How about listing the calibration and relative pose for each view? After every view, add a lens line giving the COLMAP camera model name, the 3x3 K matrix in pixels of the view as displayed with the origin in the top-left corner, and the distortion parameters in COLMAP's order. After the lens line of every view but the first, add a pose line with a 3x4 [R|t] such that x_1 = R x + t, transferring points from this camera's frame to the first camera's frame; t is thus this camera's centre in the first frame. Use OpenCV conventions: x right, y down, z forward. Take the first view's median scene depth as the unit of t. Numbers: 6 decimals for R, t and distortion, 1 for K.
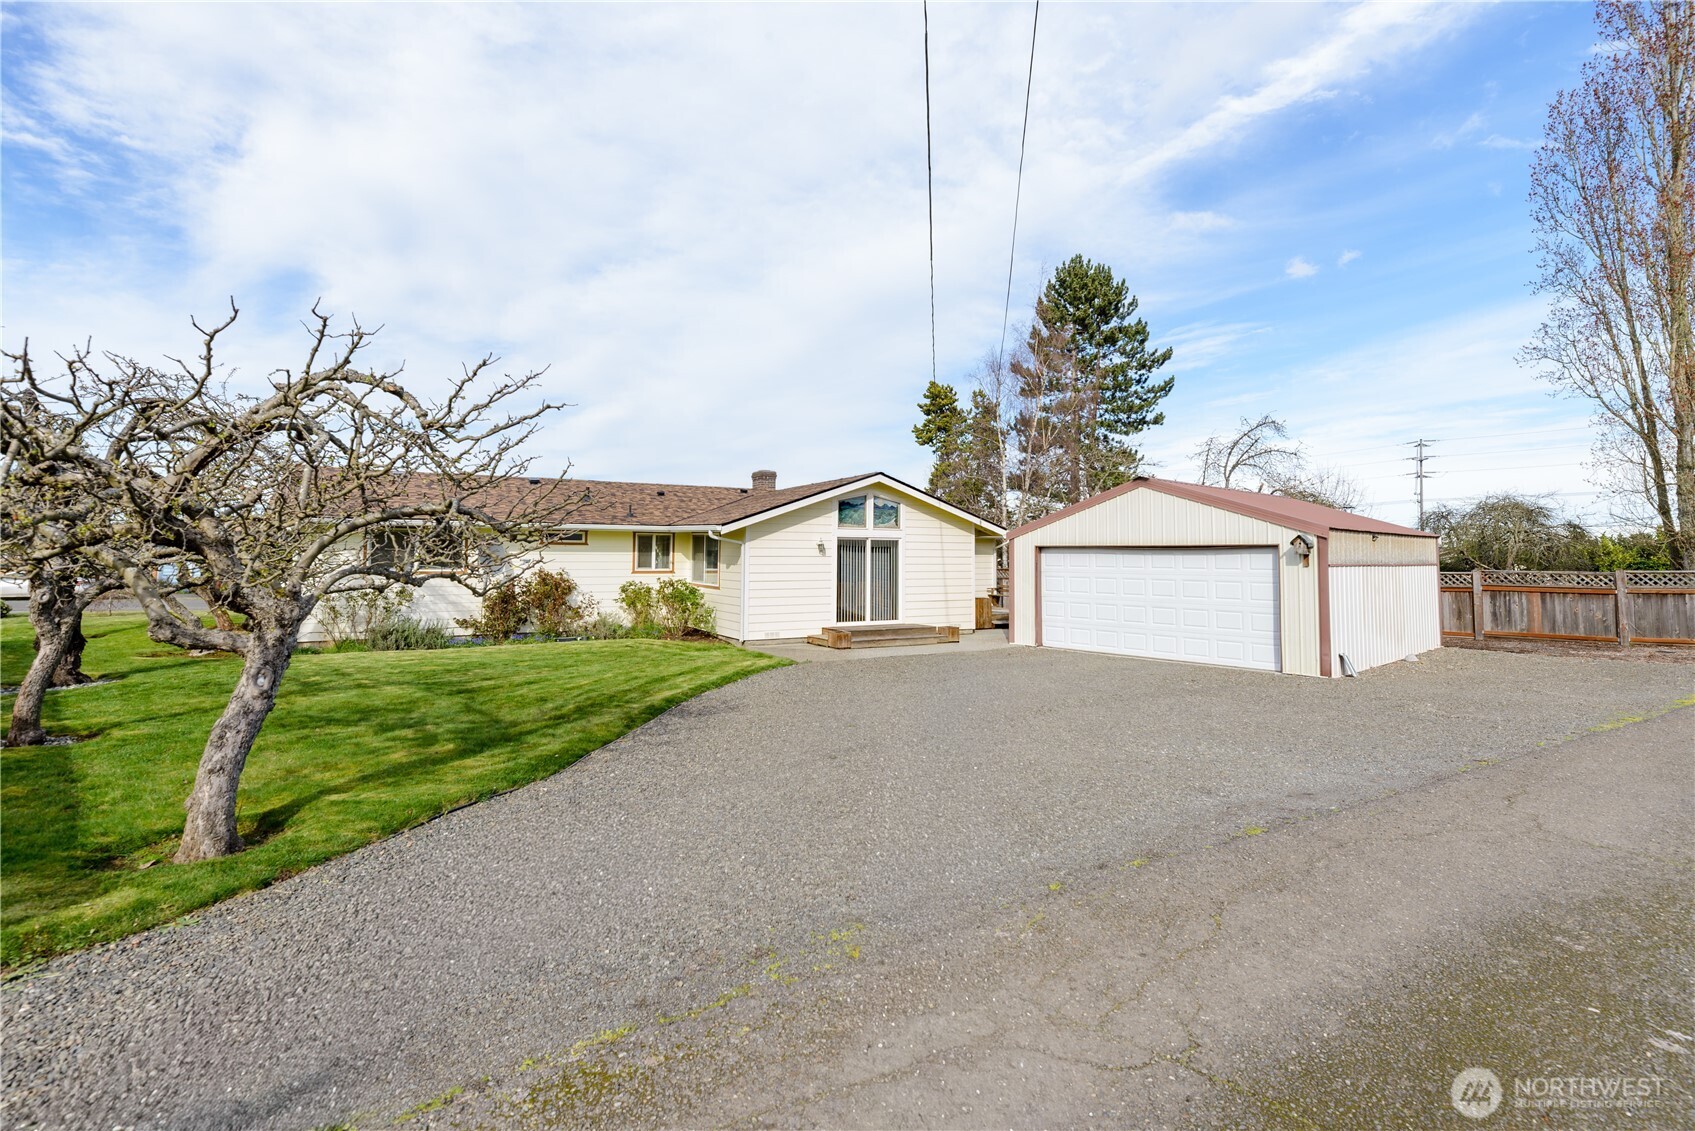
lens RADIAL K [[770.3, 0, 846.8], [0, 770.3, 529.8], [0, 0, 1]] dist [0.001400, 0.000105]
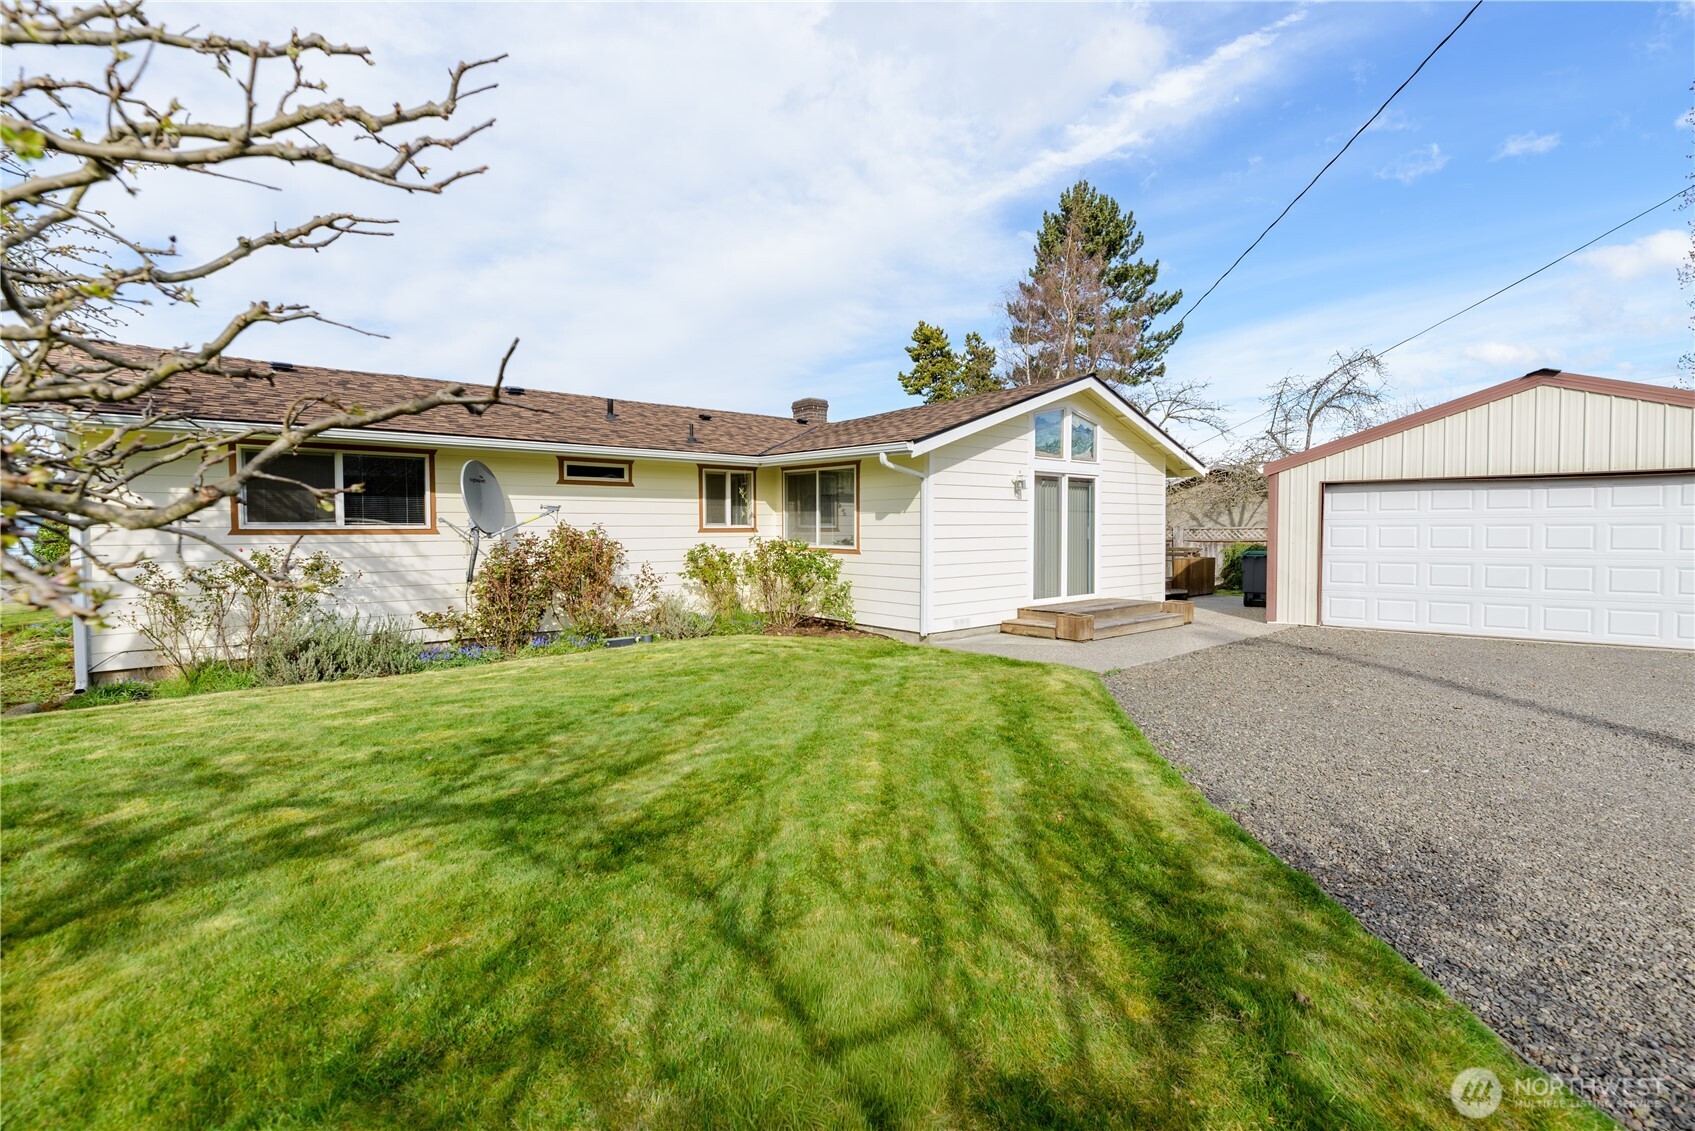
lens RADIAL K [[730.8, 0, 847.5], [0, 730.8, 565.5], [0, 0, 1]] dist [-0.001507, -0.000051]
pose [[0.986481, -0.020819, 0.162548, -0.263236], [0.007463, 0.996576, 0.082350, 0.036101], [-0.163706, -0.080023, 0.983258, 0.393522]]
